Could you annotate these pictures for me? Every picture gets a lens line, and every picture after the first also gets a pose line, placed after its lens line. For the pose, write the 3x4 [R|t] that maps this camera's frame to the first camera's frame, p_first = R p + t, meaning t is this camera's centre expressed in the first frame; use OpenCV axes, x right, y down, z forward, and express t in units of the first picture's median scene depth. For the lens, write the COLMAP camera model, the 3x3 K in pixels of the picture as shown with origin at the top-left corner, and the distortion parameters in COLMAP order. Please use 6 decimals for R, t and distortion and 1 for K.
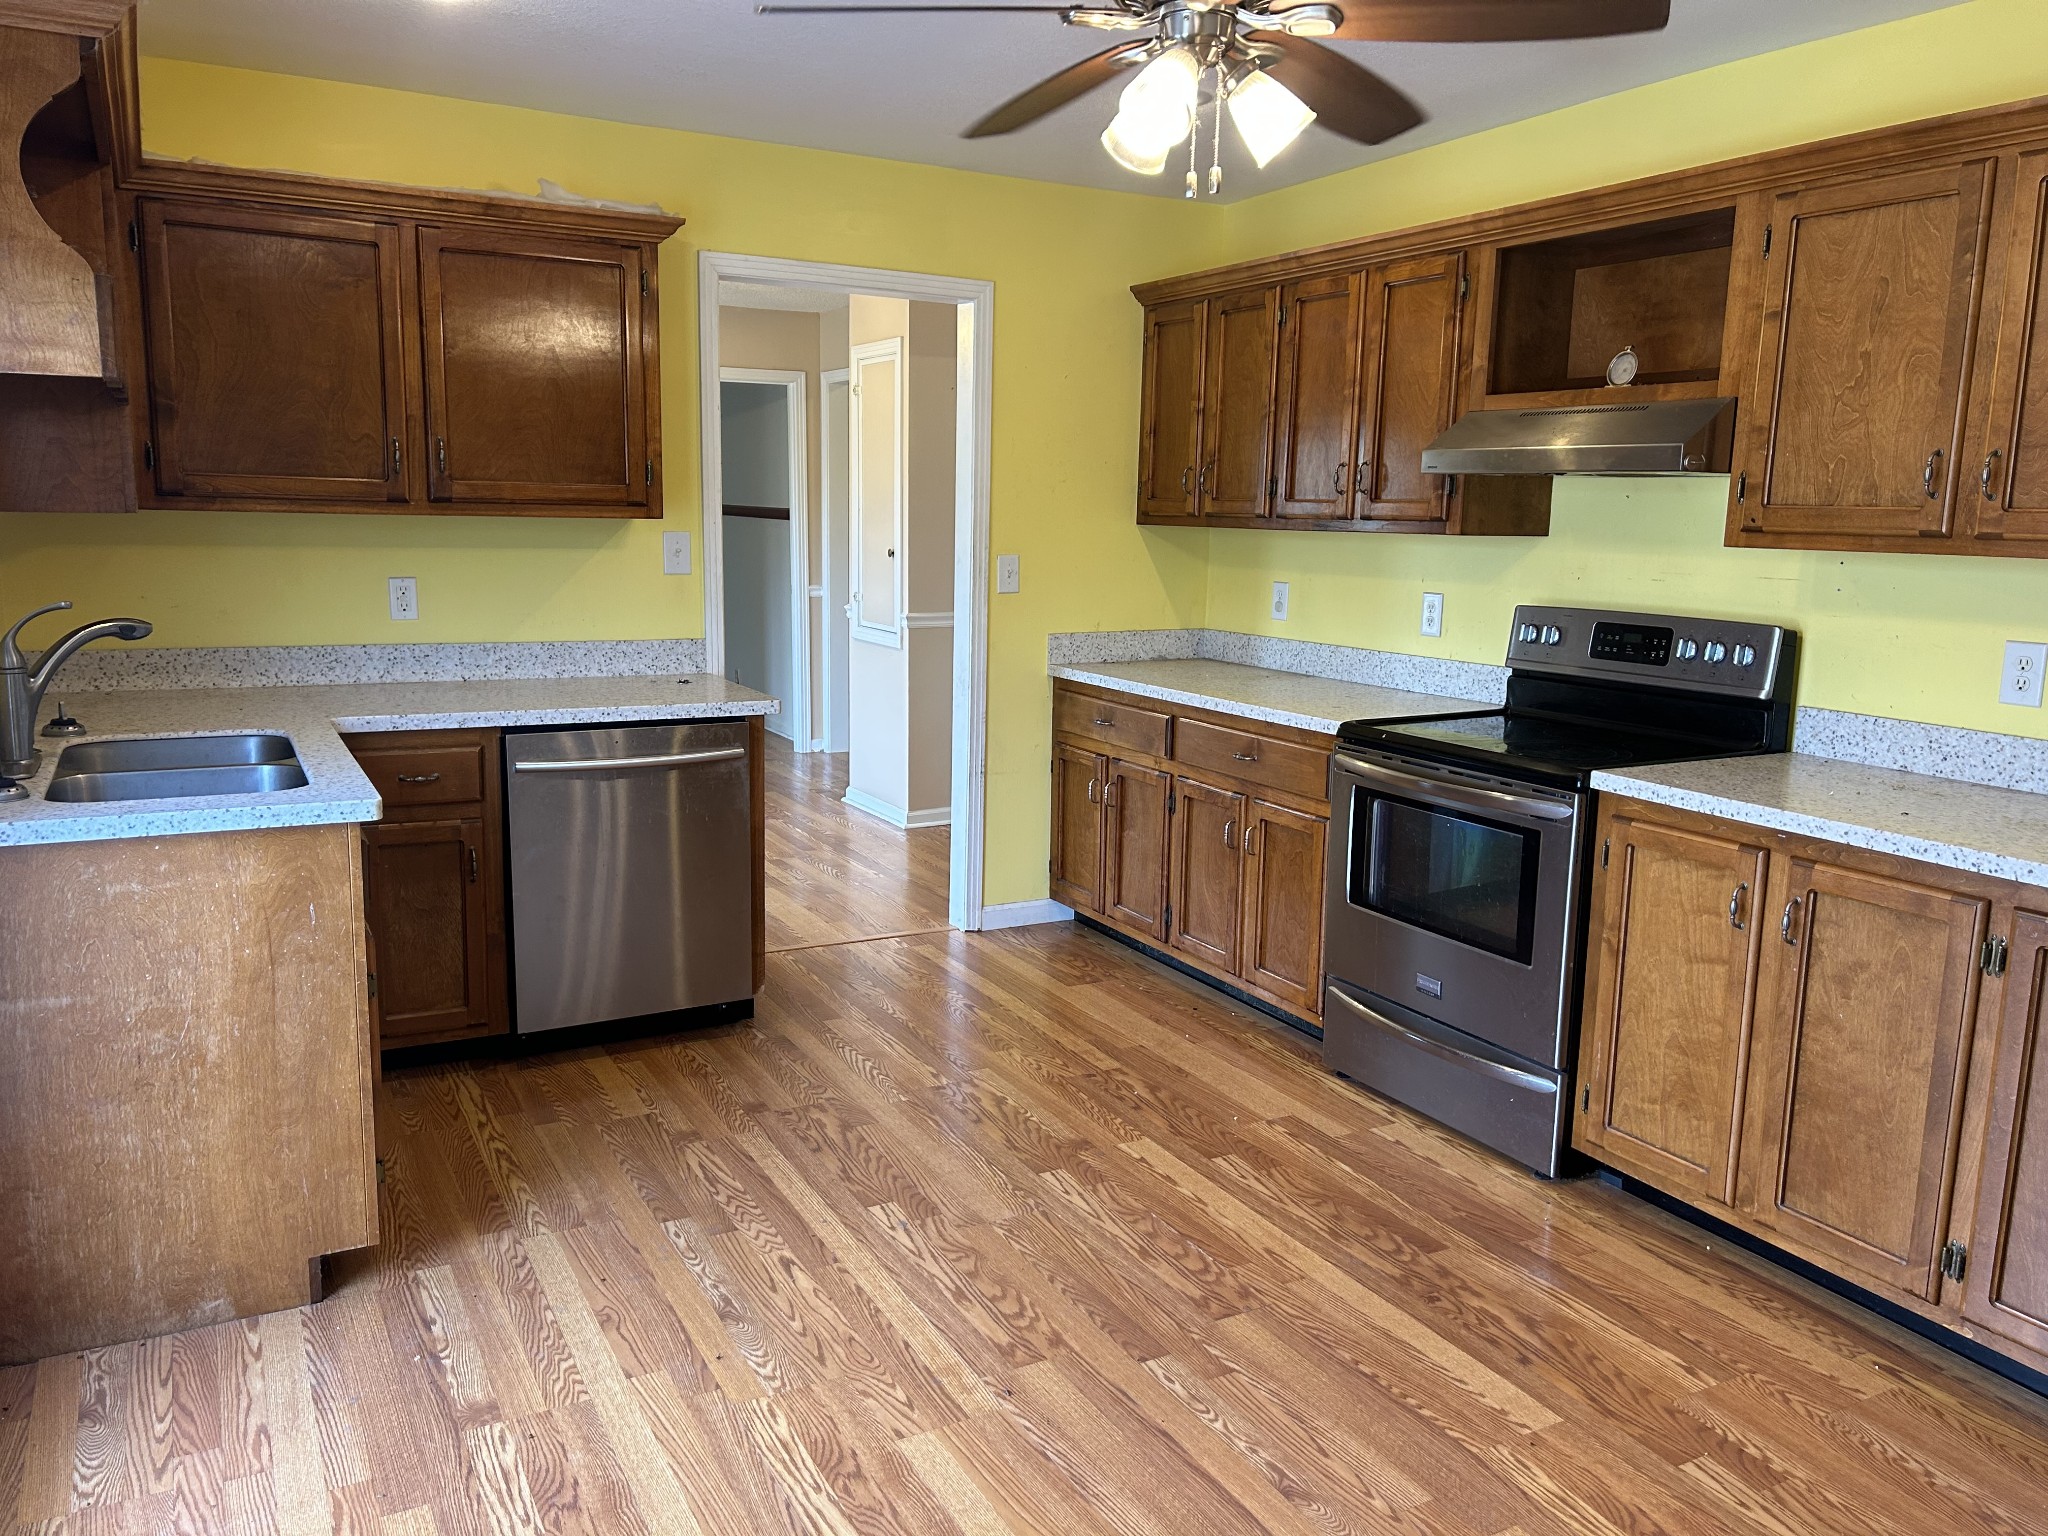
lens RADIAL K [[1557.4, 0, 1033.9], [0, 1557.4, 773.7], [0, 0, 1]] dist [0.006778, 0.006985]
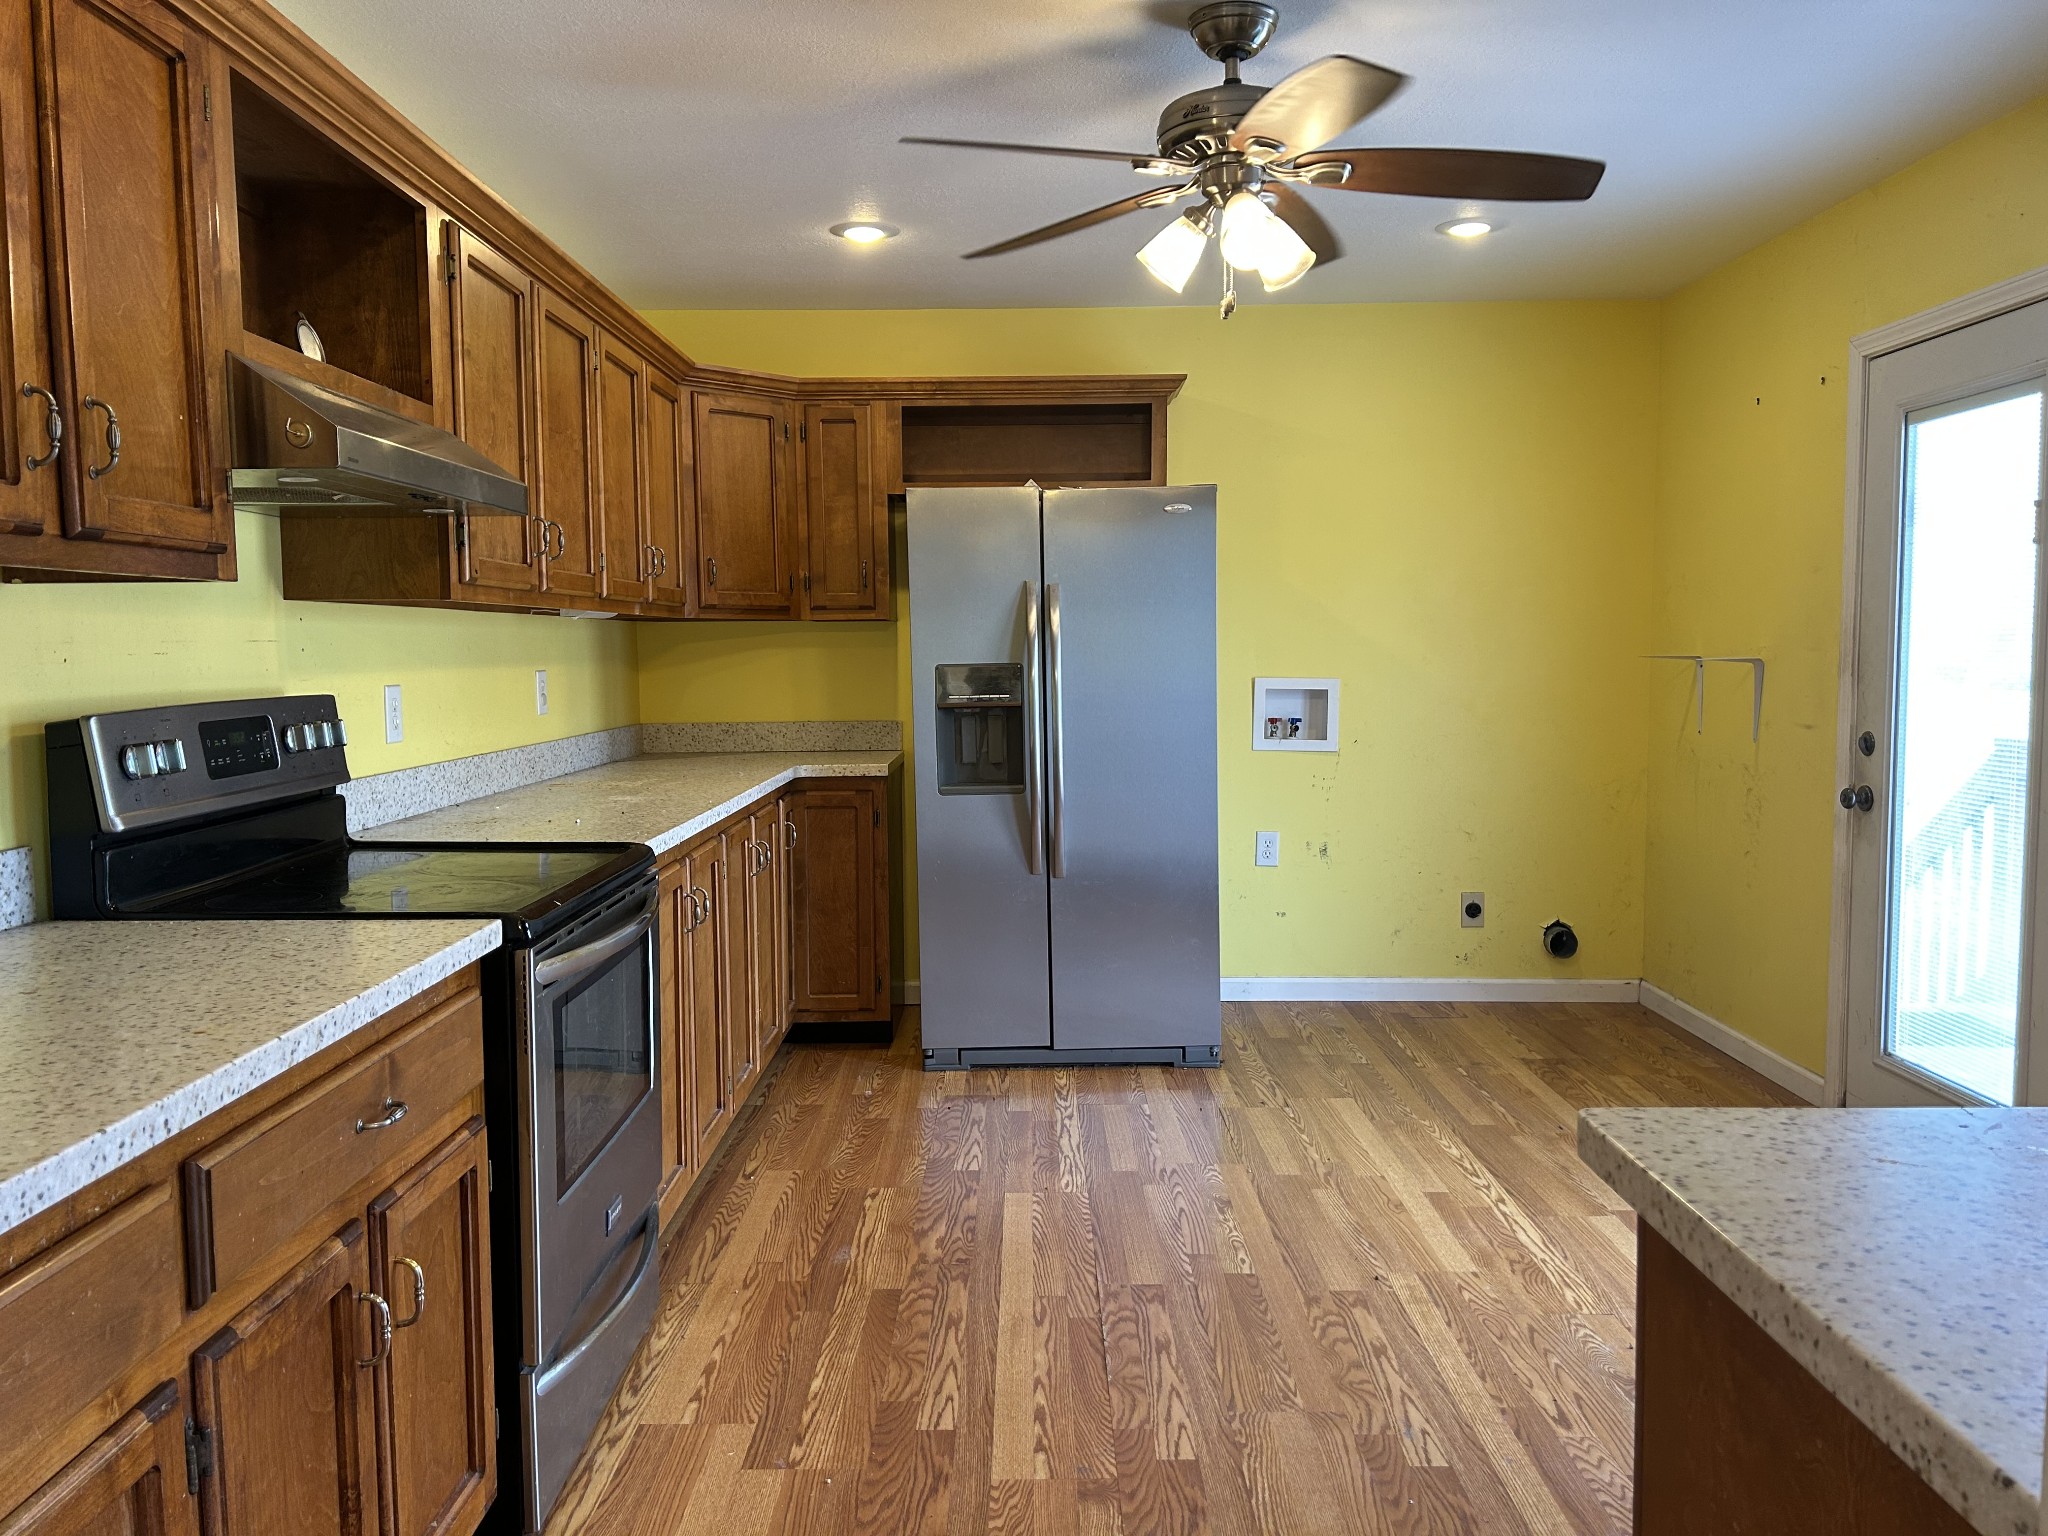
lens RADIAL K [[1557.4, 0, 1027.7], [0, 1557.4, 766.2], [0, 0, 1]] dist [0.006778, 0.006985]
pose [[-0.879036, -0.050763, 0.474045, -0.294504], [0.073356, 0.968073, 0.239693, -0.269342], [-0.471078, 0.245473, -0.847248, 1.812731]]
